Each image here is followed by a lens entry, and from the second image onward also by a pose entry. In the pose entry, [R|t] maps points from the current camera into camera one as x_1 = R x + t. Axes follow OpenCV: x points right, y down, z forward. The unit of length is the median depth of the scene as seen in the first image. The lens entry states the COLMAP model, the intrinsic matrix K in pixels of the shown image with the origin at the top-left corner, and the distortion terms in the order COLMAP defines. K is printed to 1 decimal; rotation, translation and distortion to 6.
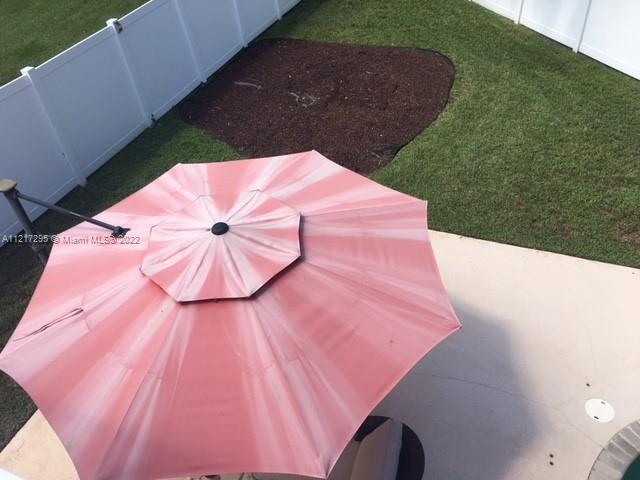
lens RADIAL K [[549.1, 0, 320.0], [0, 549.1, 240.0], [0, 0, 1]] dist [0.066470, -0.077701]
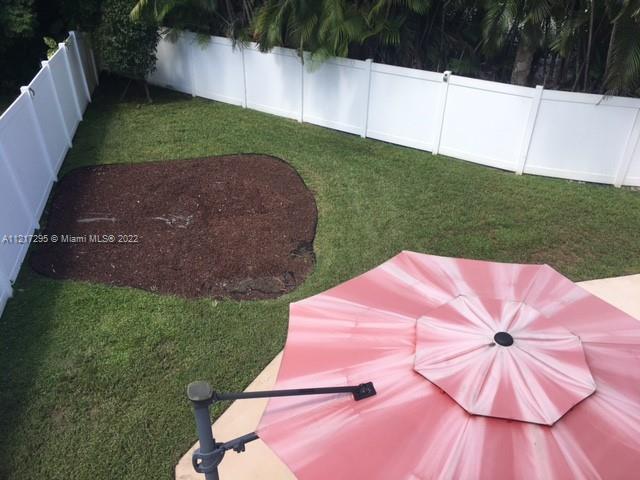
lens RADIAL K [[549.1, 0, 320.0], [0, 549.1, 240.0], [0, 0, 1]] dist [0.066470, -0.077701]
pose [[0.813920, -0.231247, 0.532971, -0.373499], [0.319483, 0.944364, -0.078151, -0.085609], [-0.485247, 0.233884, 0.842517, 0.128515]]
